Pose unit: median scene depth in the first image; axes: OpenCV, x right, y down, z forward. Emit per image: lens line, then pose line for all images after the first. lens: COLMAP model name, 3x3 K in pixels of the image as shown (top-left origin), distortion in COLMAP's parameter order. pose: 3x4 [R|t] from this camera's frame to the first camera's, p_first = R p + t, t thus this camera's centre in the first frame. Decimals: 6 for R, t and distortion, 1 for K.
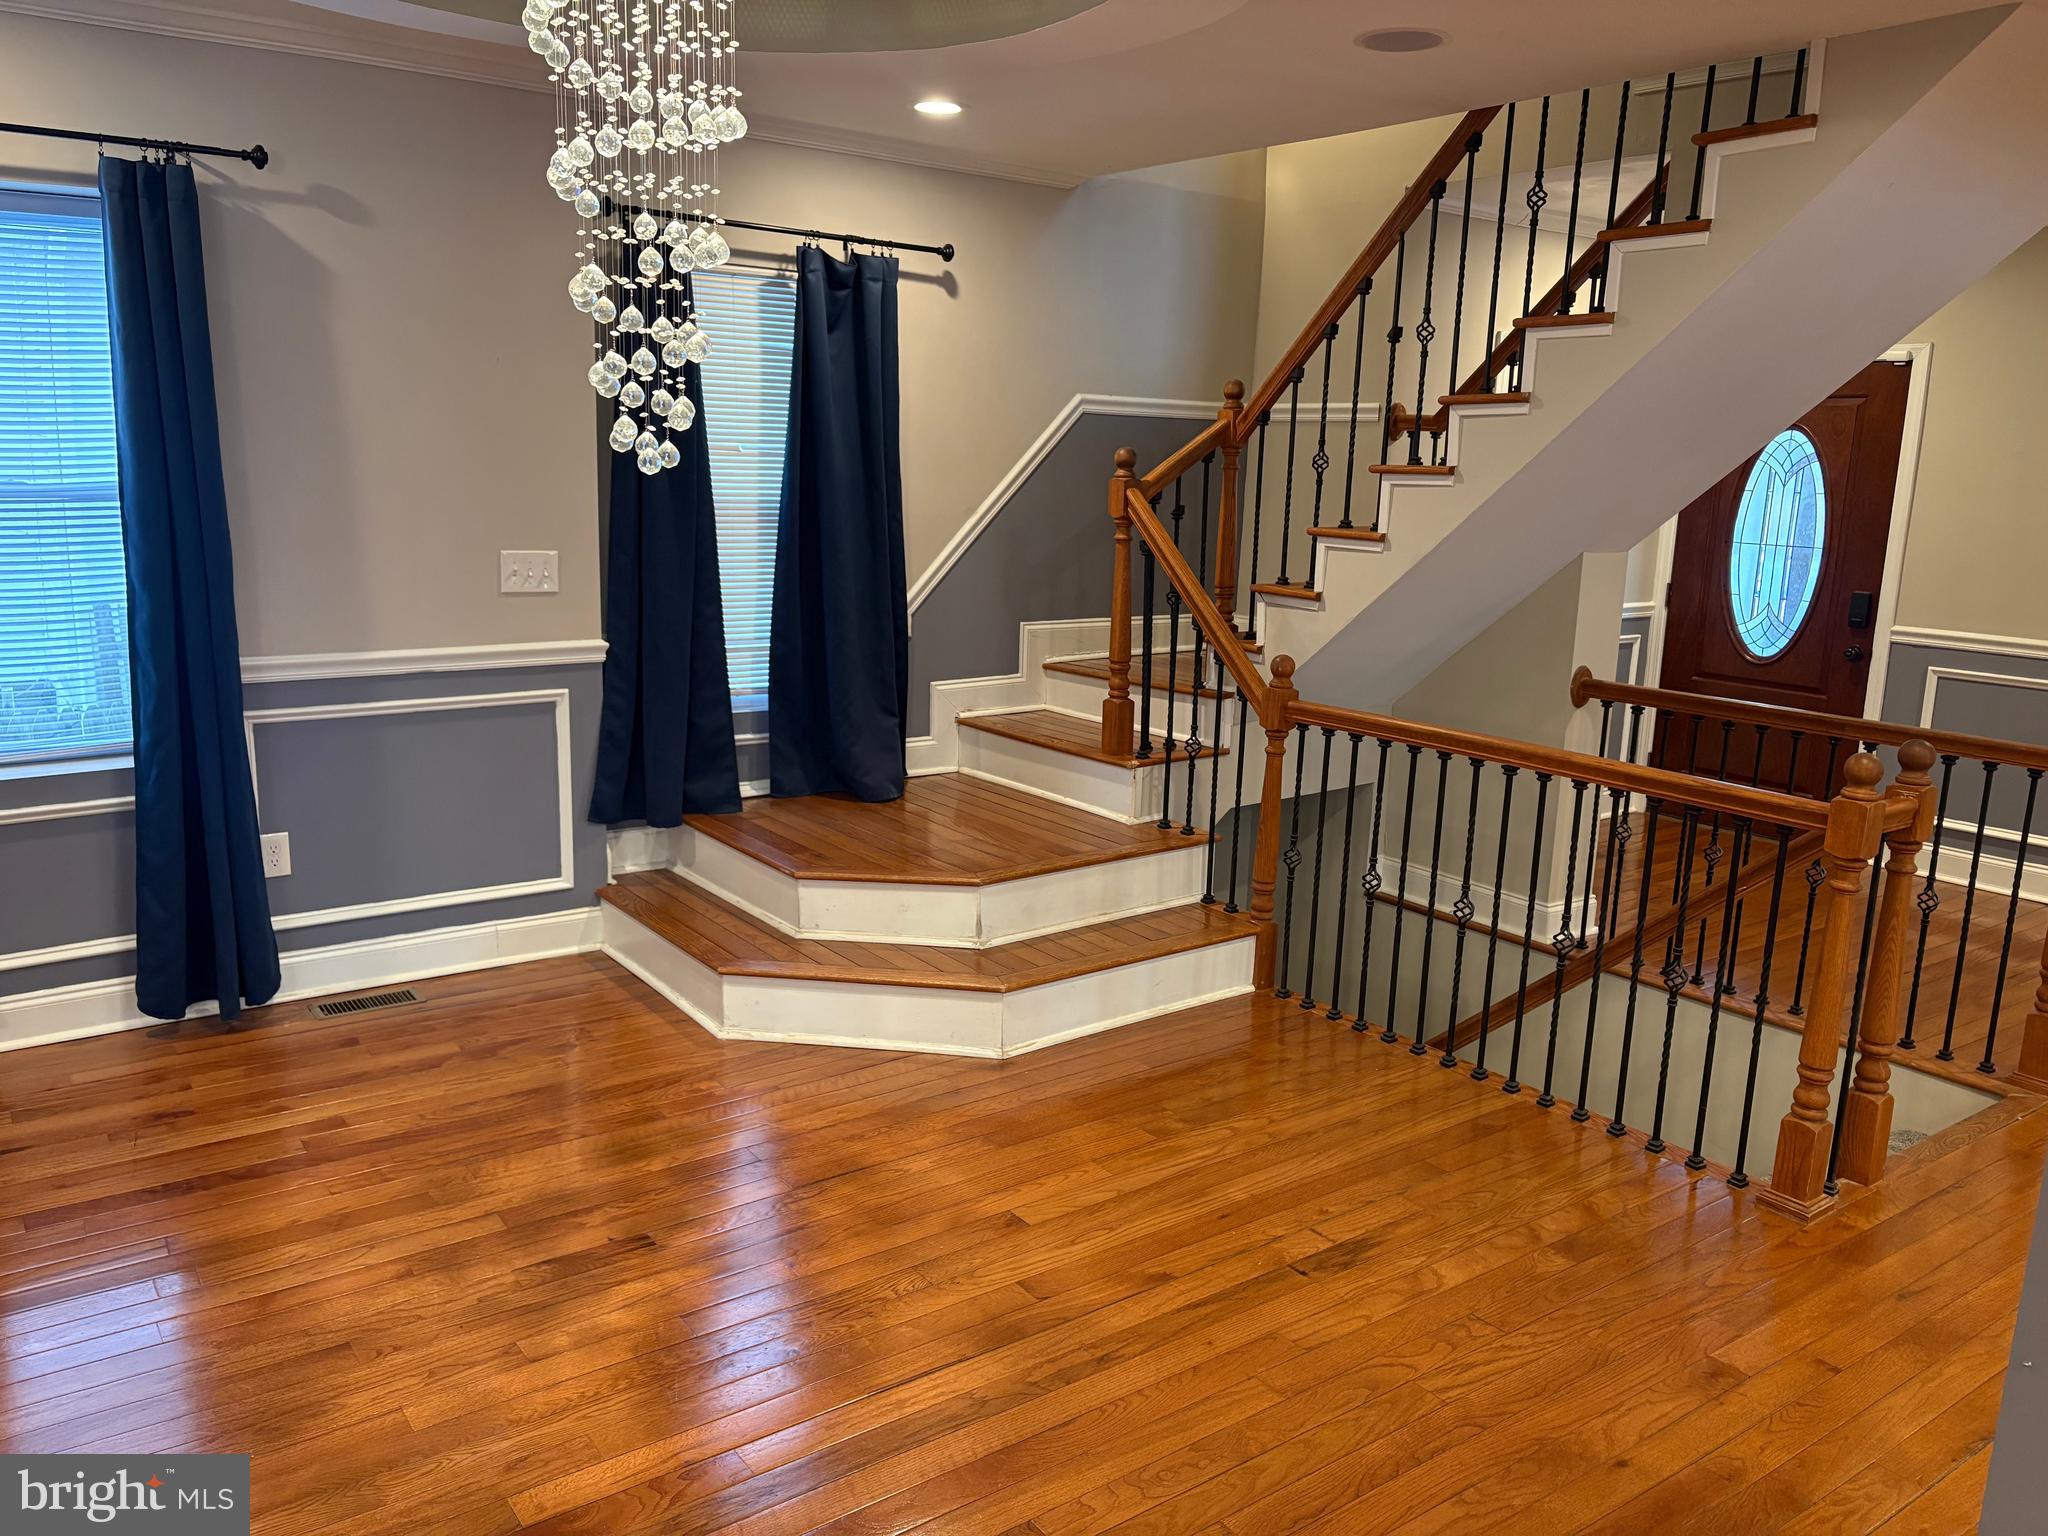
lens RADIAL K [[1560.3, 0, 1024.0], [0, 1560.3, 768.0], [0, 0, 1]] dist [0.006837, 0.000366]
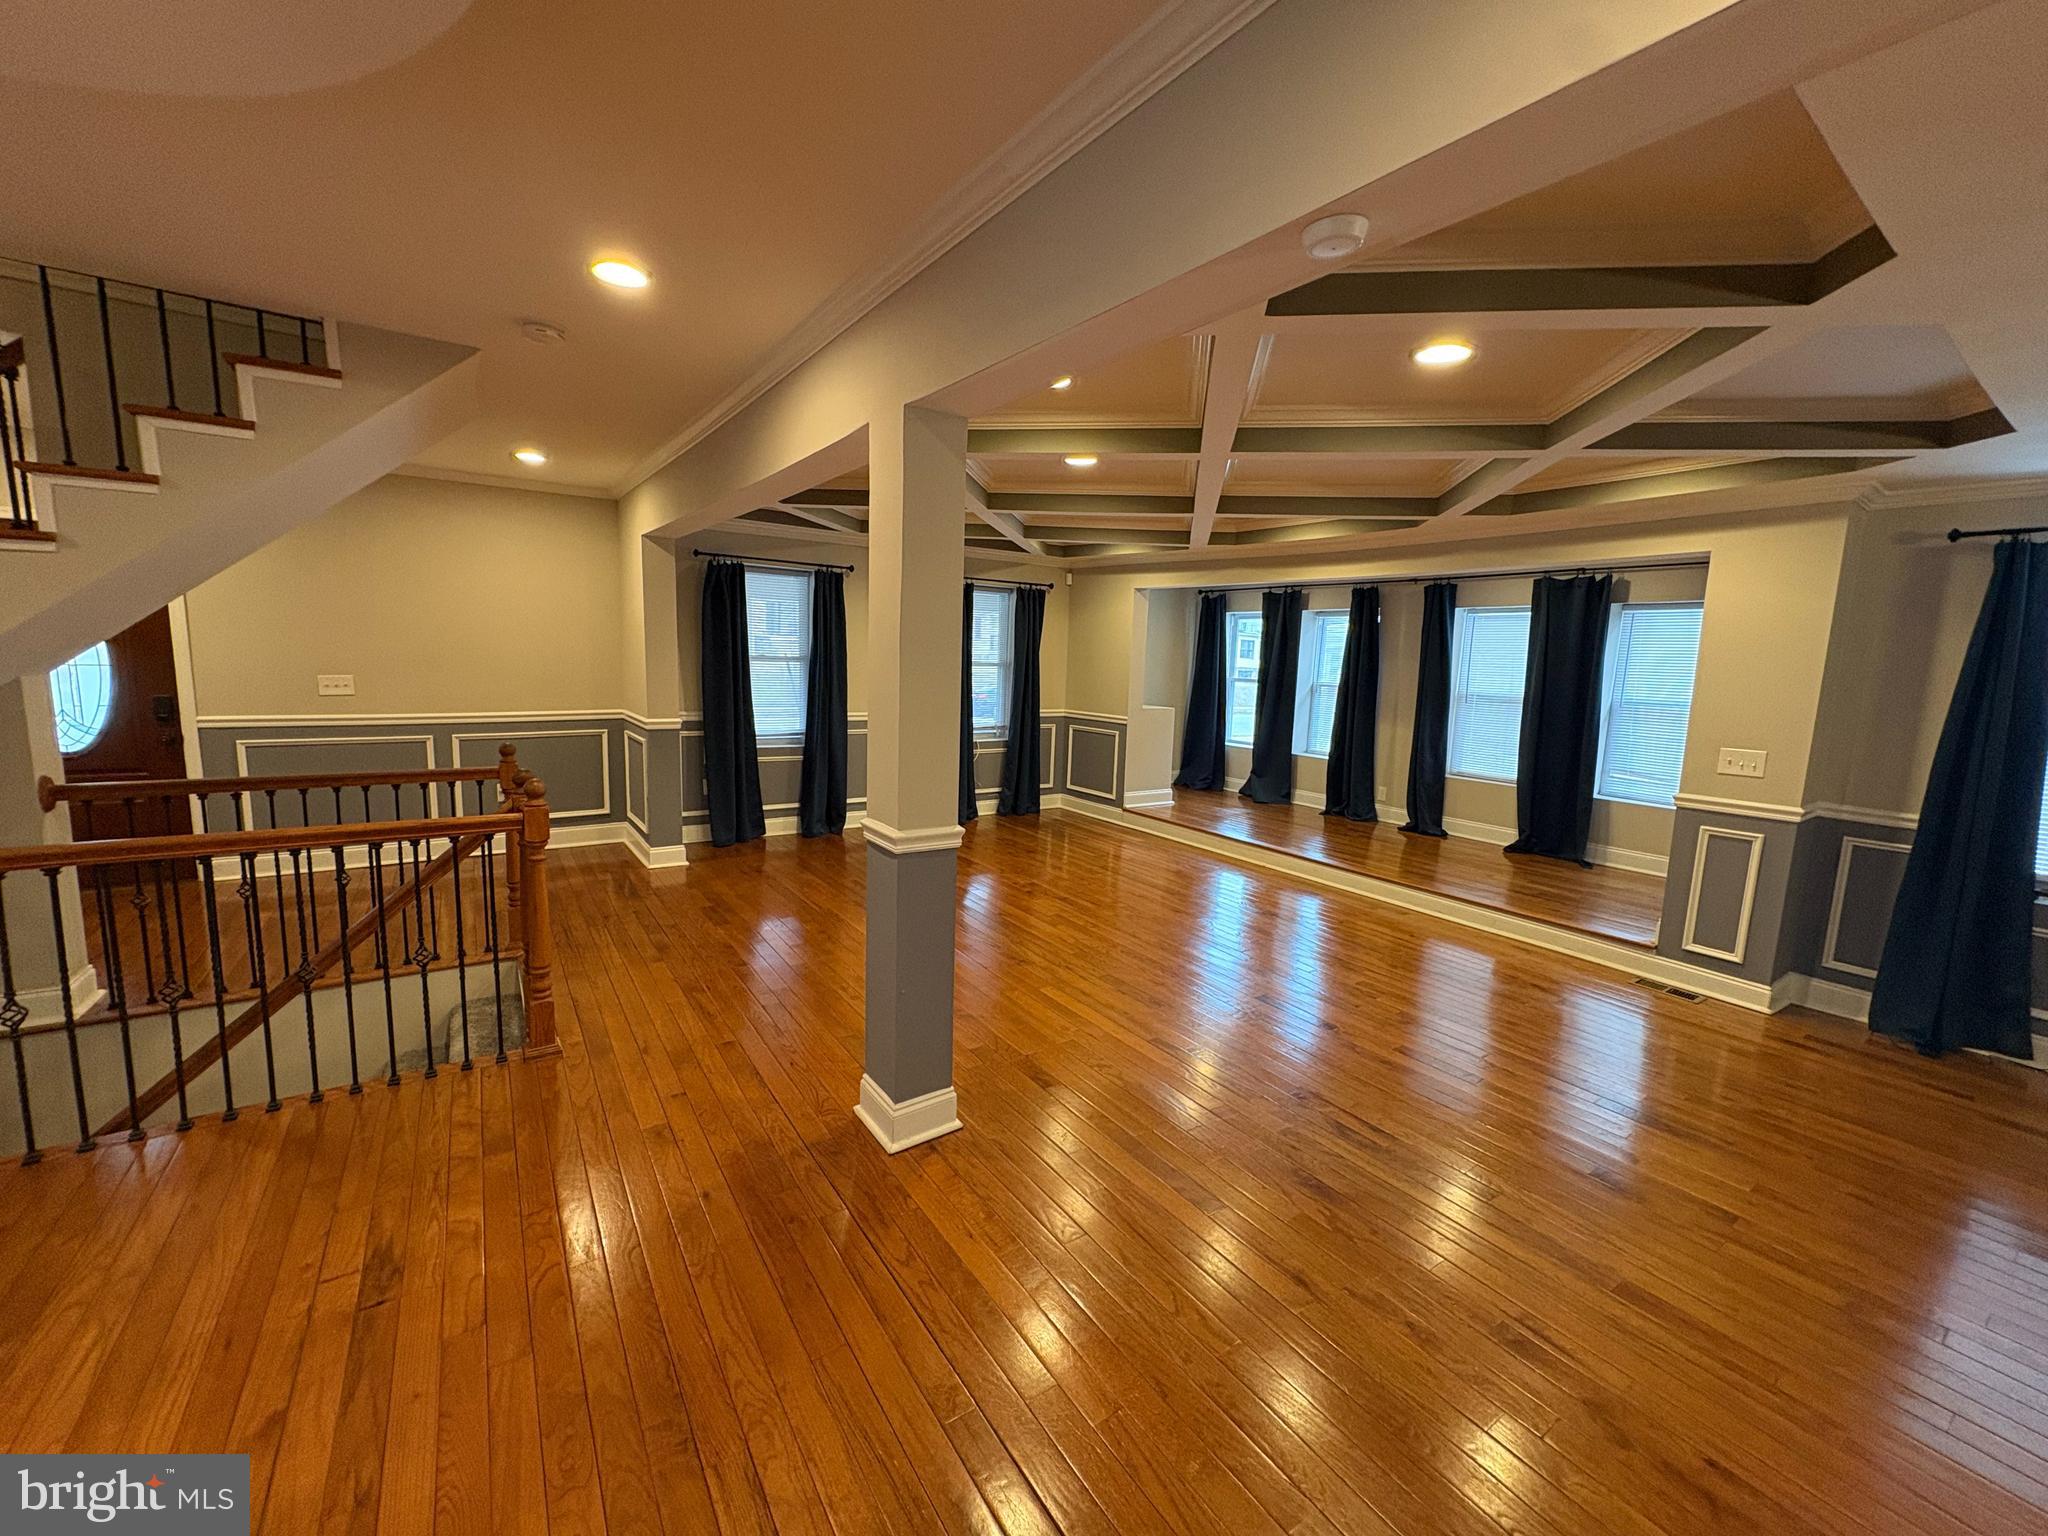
lens RADIAL K [[814.8, 0, 1001.9], [0, 814.8, 778.8], [0, 0, 1]] dist [-0.001024, 0.000096]
pose [[0.044048, -0.173822, 0.983791, -0.233057], [0.159779, 0.973297, 0.164814, -0.057795], [-0.986170, 0.149930, 0.070645, 0.317481]]
